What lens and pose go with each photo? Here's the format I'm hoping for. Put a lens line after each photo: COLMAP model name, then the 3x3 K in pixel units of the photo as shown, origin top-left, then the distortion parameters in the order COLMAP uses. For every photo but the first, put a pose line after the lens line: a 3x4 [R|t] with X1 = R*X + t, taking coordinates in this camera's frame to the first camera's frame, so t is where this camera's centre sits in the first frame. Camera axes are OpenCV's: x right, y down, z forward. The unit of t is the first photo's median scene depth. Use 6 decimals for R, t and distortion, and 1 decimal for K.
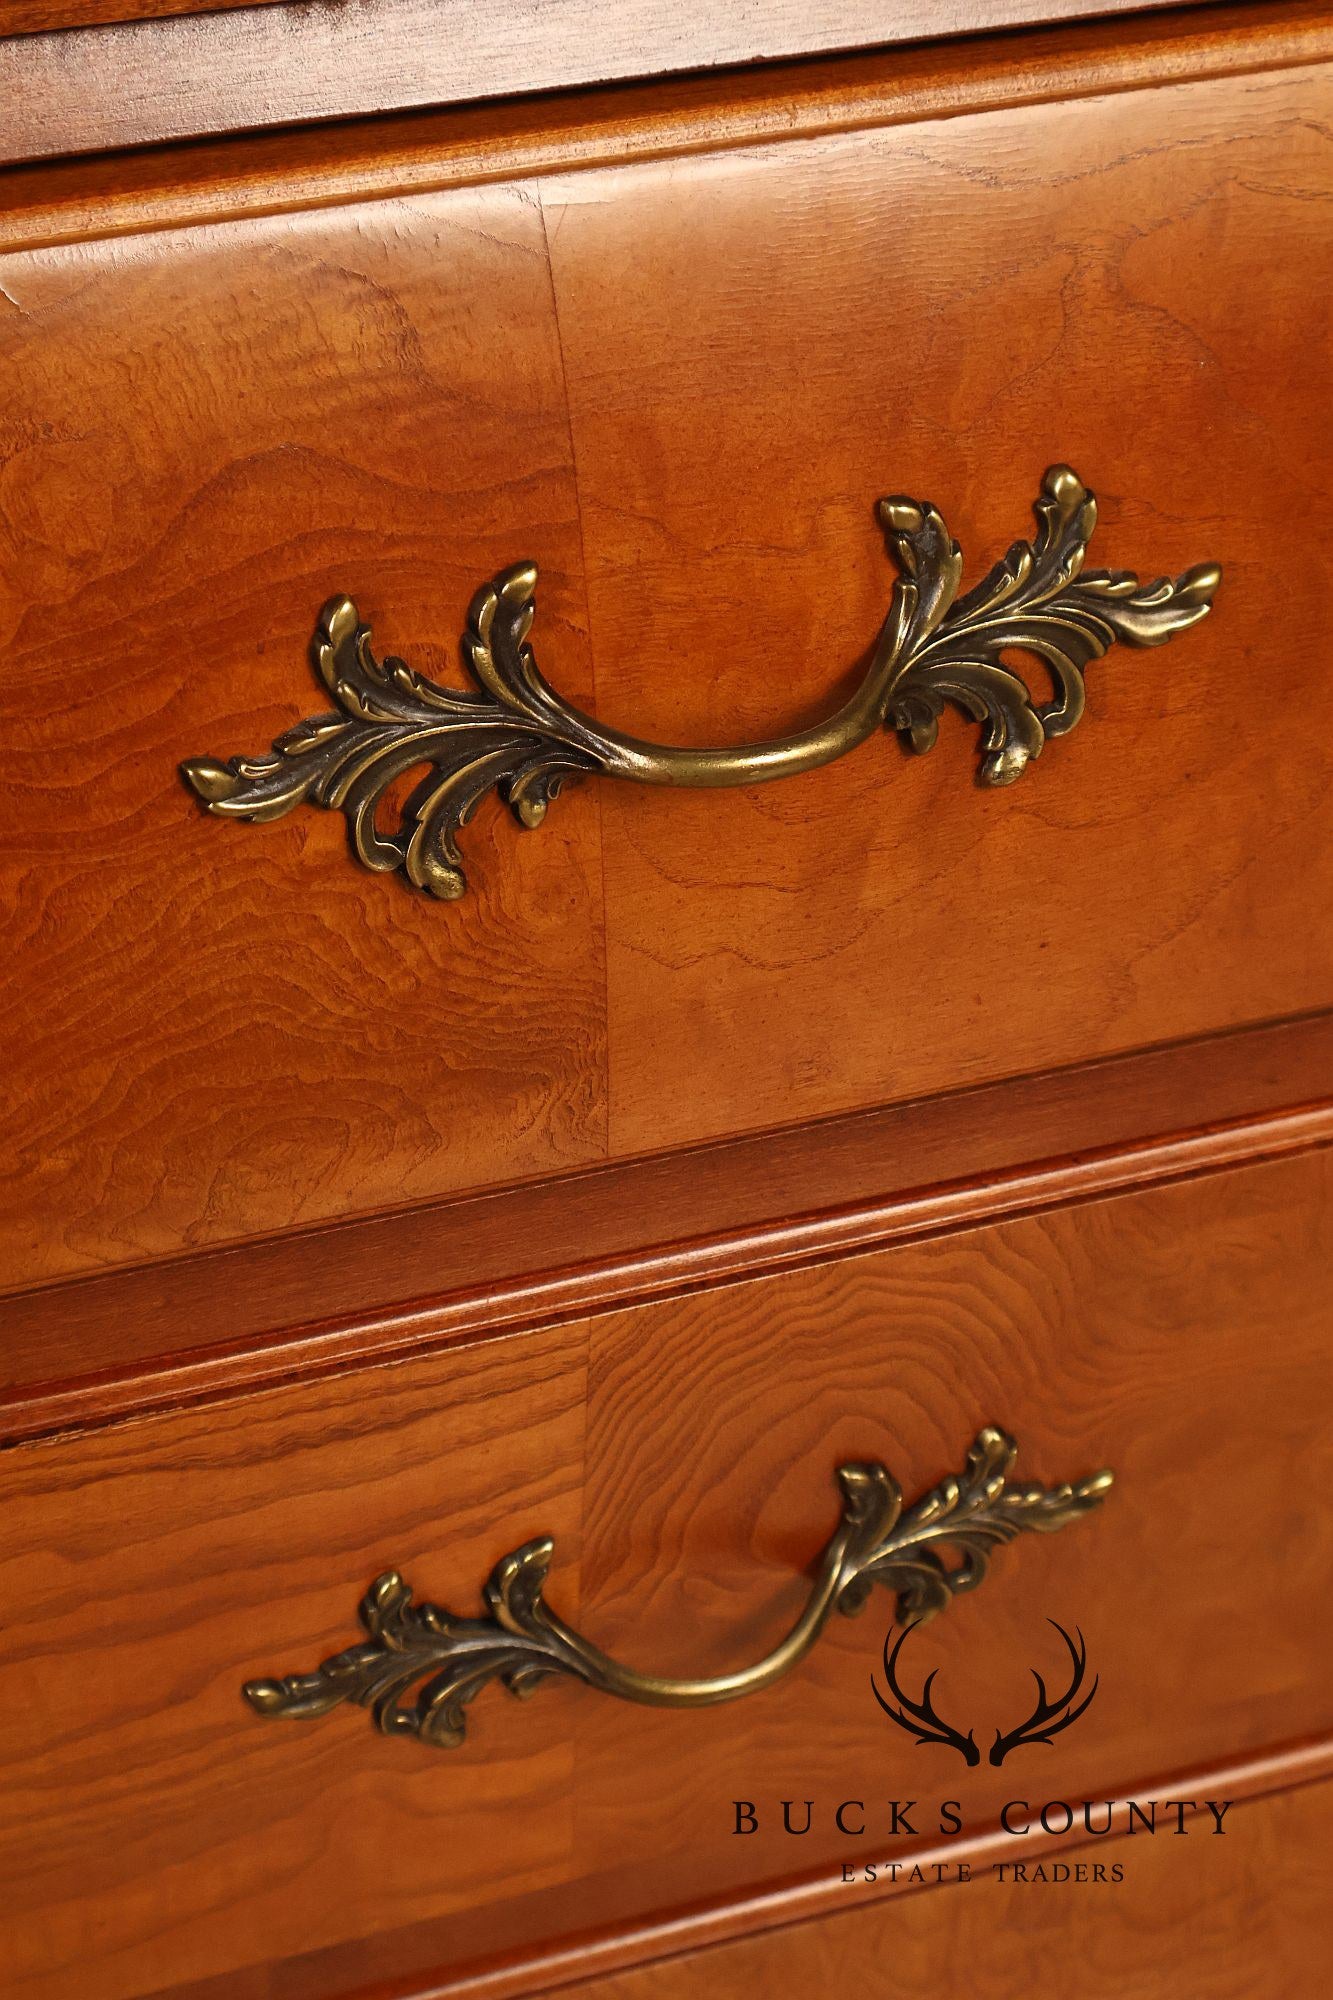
lens RADIAL K [[3970.7, 0, 666.5], [0, 3970.7, 1000.0], [0, 0, 1]] dist [0.009776, -0.041338]
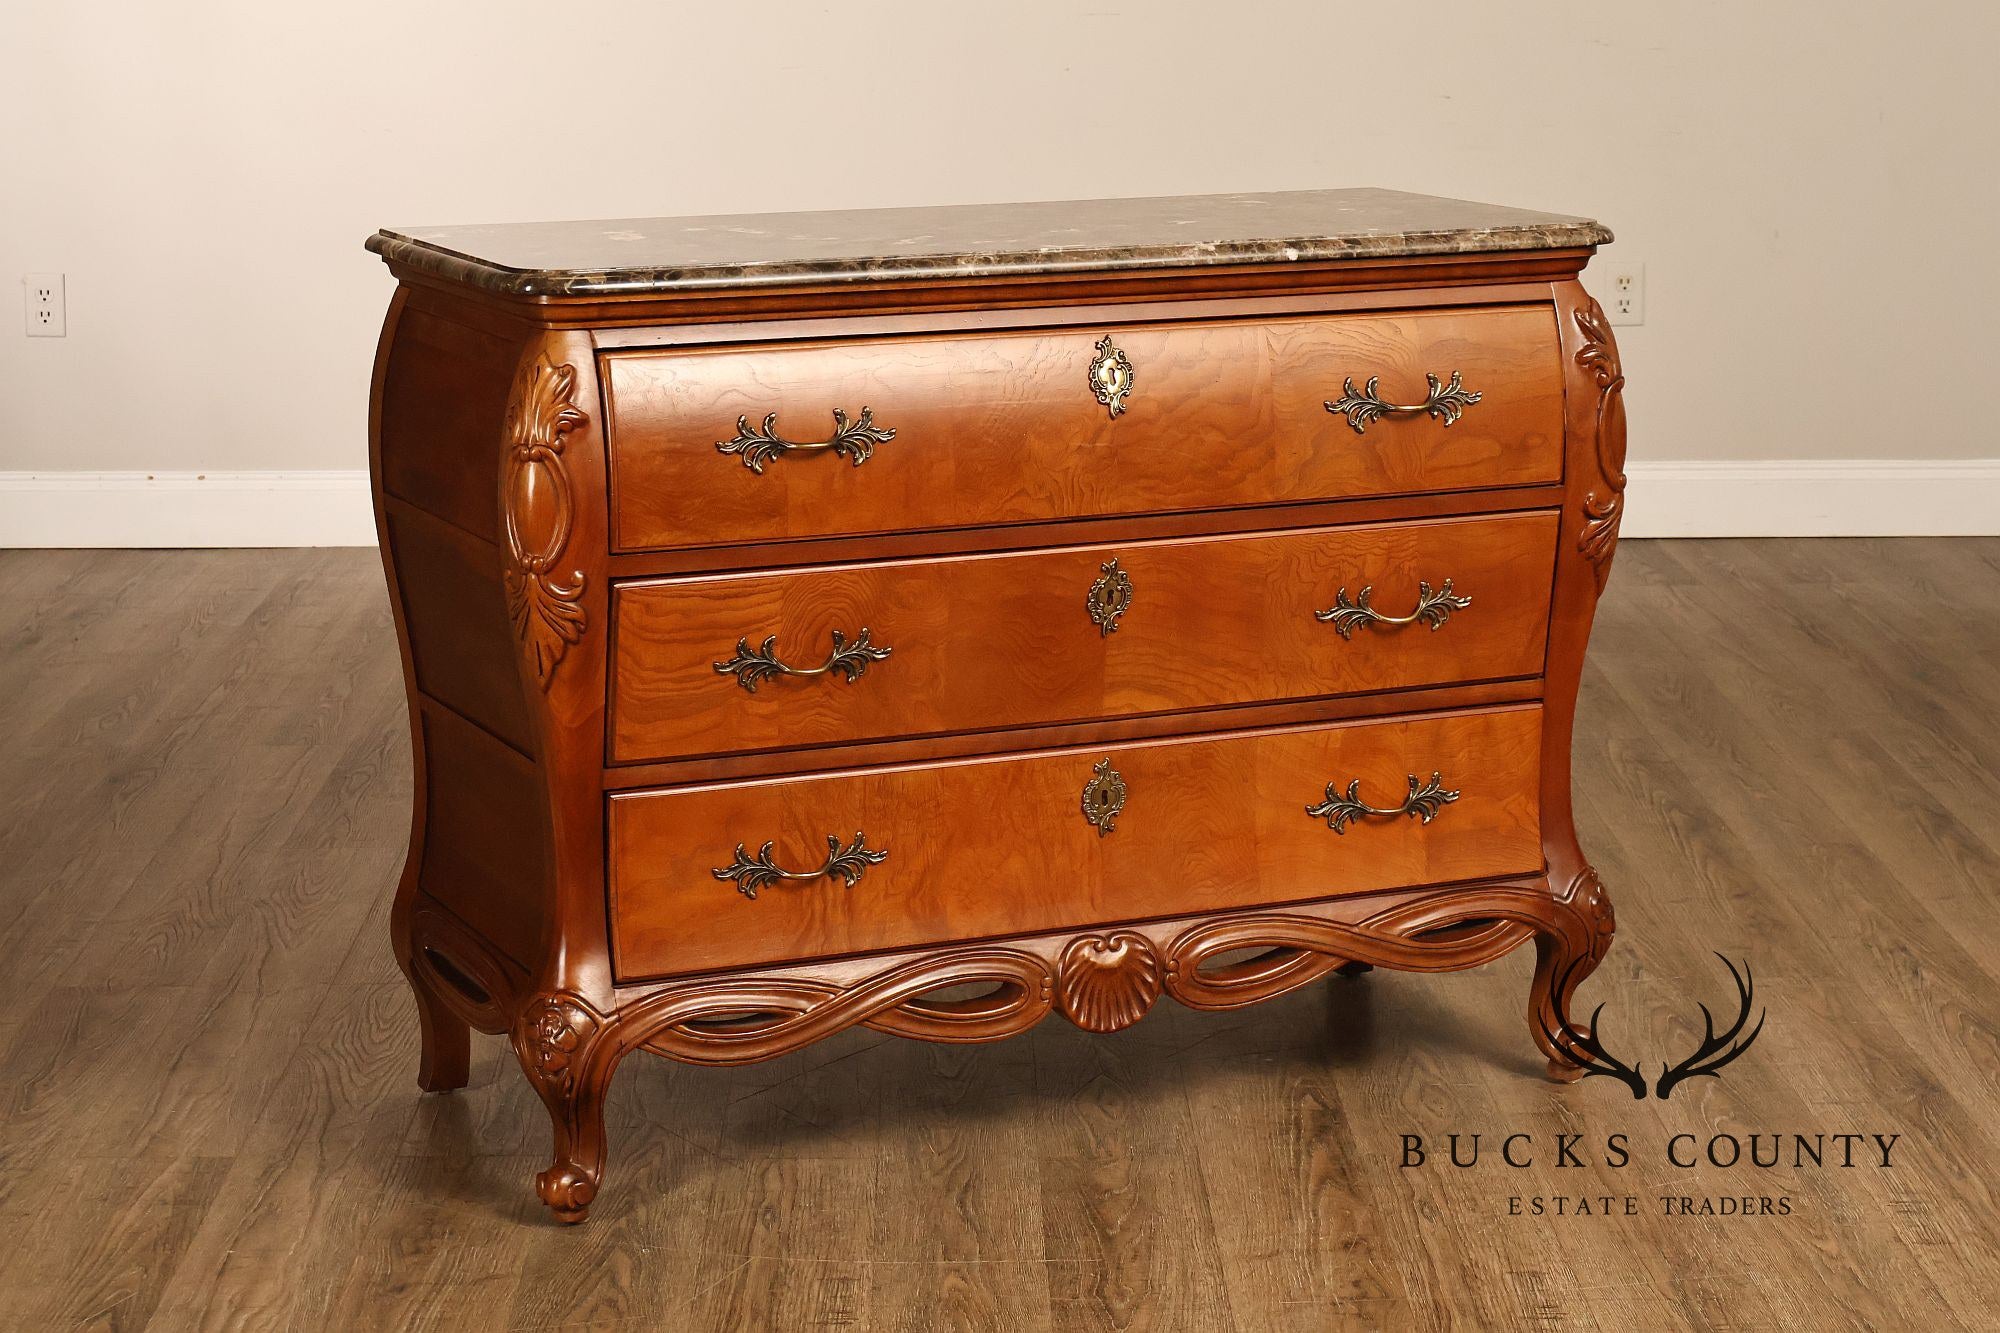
lens RADIAL K [[3962.9, 0, 991.8], [0, 3962.9, 667.9], [0, 0, 1]] dist [0.000634, 0.004156]
pose [[0.997030, -0.010319, 0.076321, -0.151598], [0.038963, 0.922393, -0.384282, 2.304685], [-0.066433, 0.386114, 0.920056, -3.928454]]
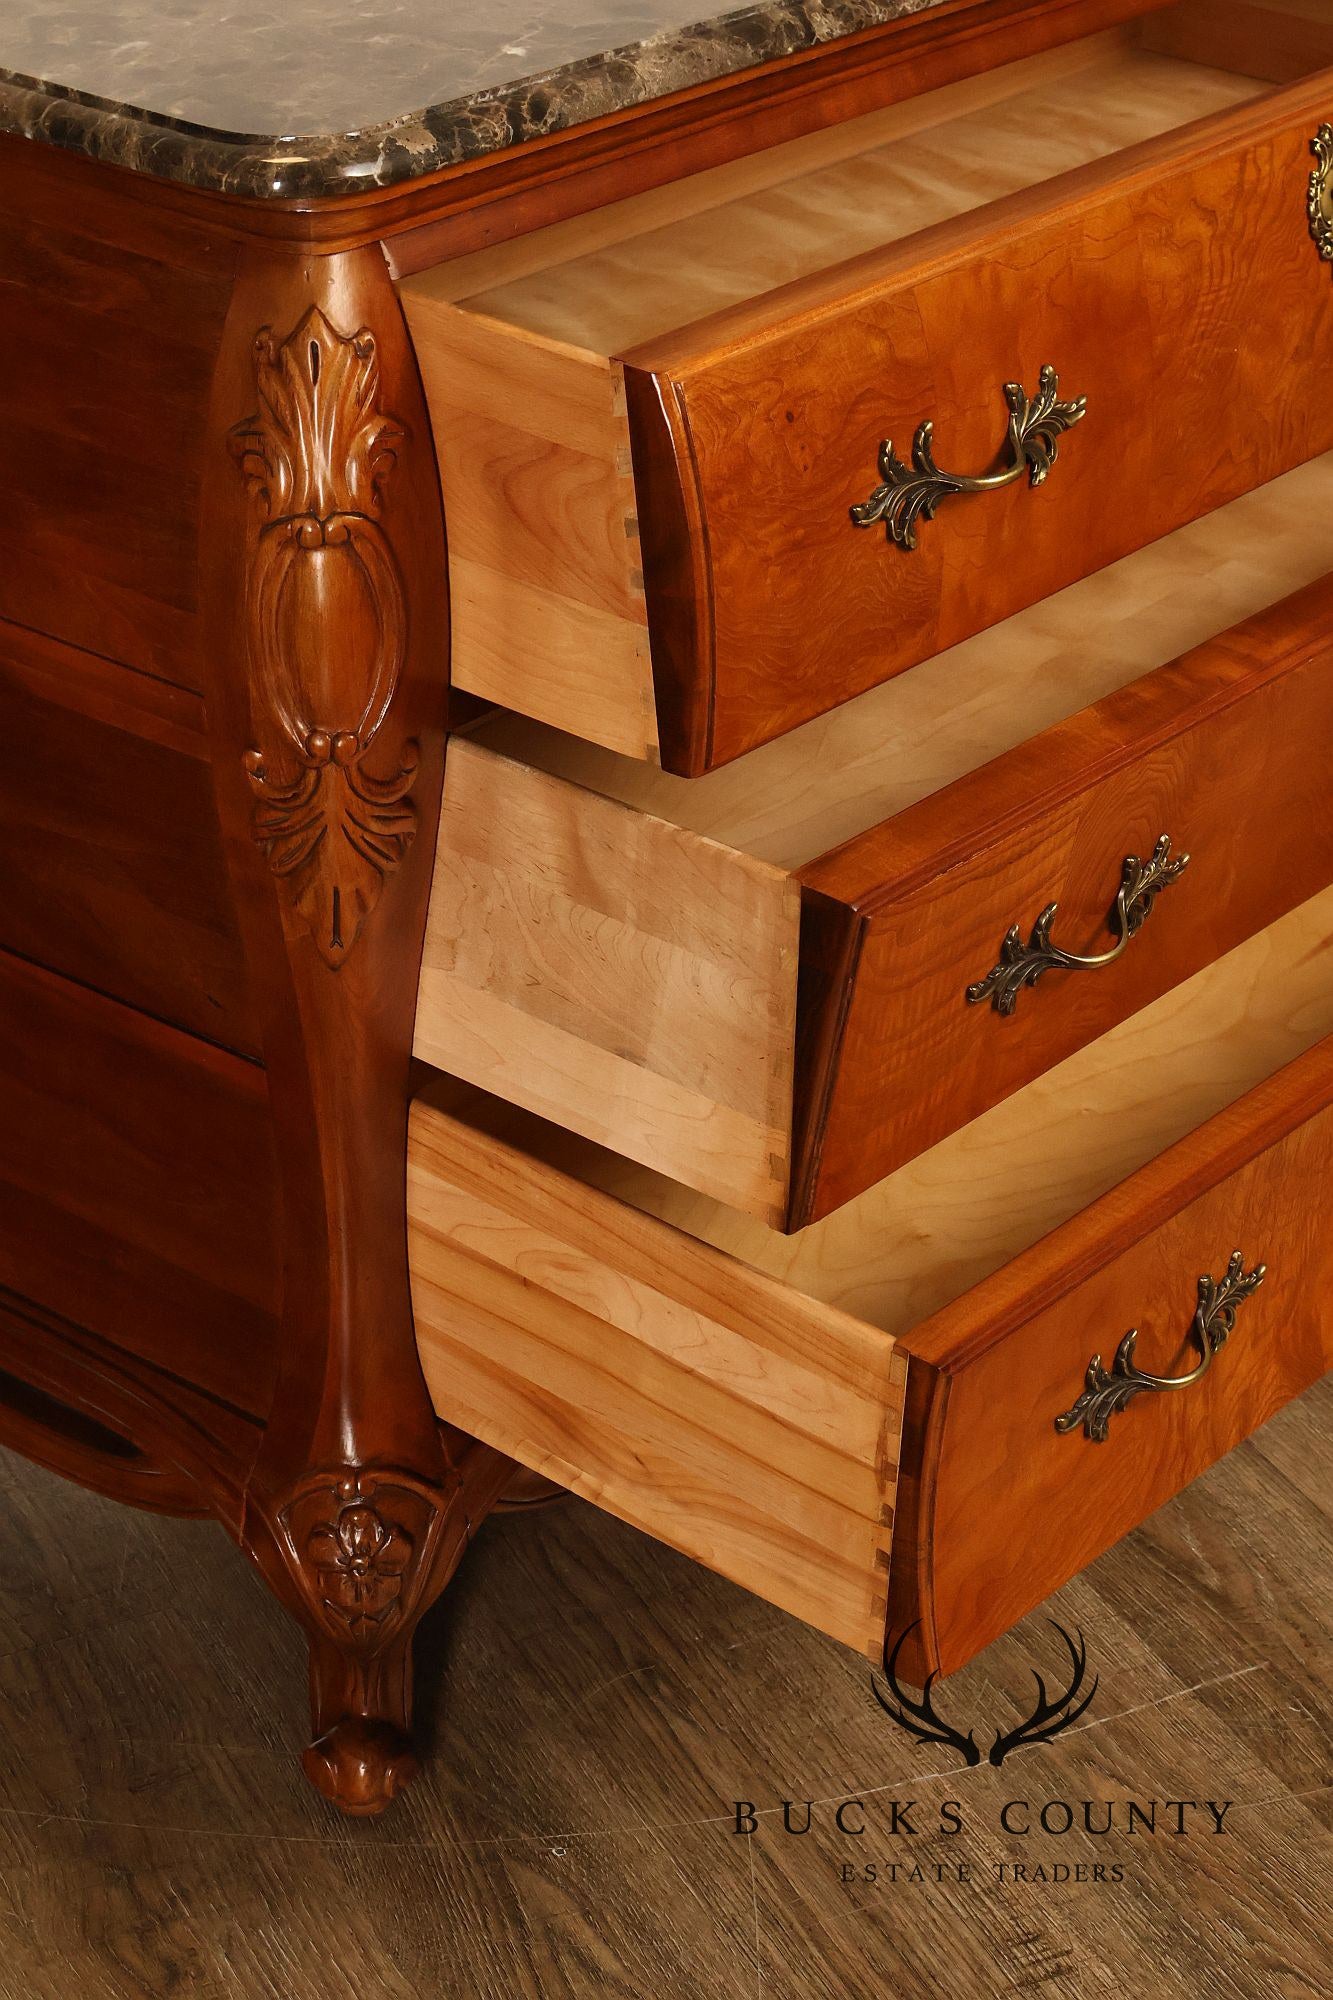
lens RADIAL K [[3962.9, 0, 668.1], [0, 3962.9, 1020.9], [0, 0, 1]] dist [0.000634, 0.004156]
pose [[0.862985, -0.234130, 0.447705, -1.364622], [0.267998, 0.963334, -0.012805, 0.376875], [-0.428292, 0.131035, 0.894090, -1.434784]]
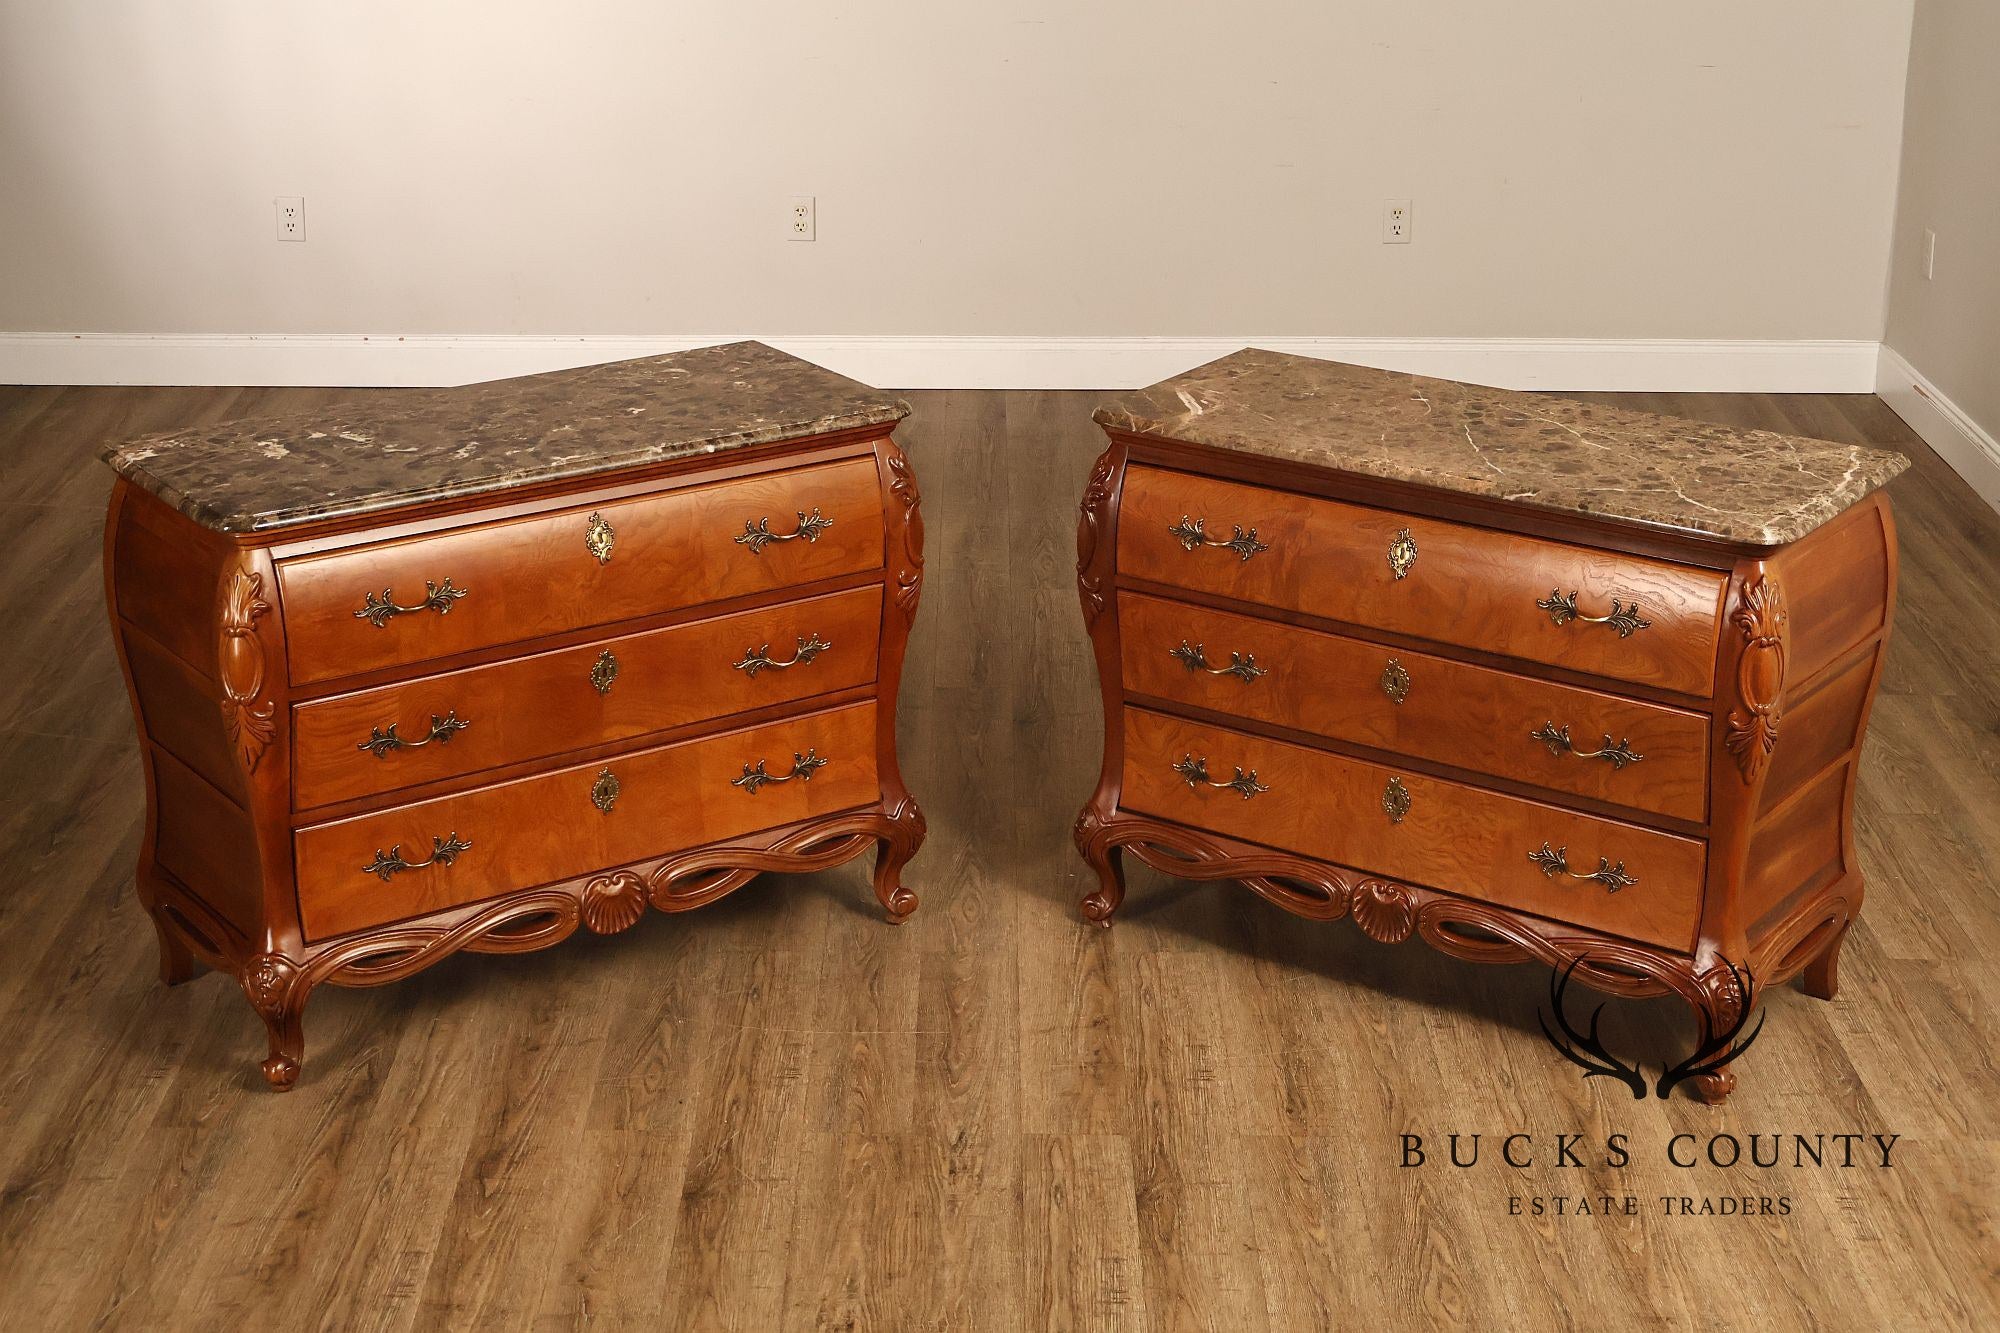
lens RADIAL K [[3191.5, 0, 1000.0], [0, 3191.5, 666.5], [0, 0, 1]] dist [-0.009493, 0.060496]
pose [[0.965012, -0.075884, 0.250985, -0.495830], [0.136015, 0.963222, -0.231738, 1.817961], [-0.224169, 0.257768, 0.939842, -5.739591]]
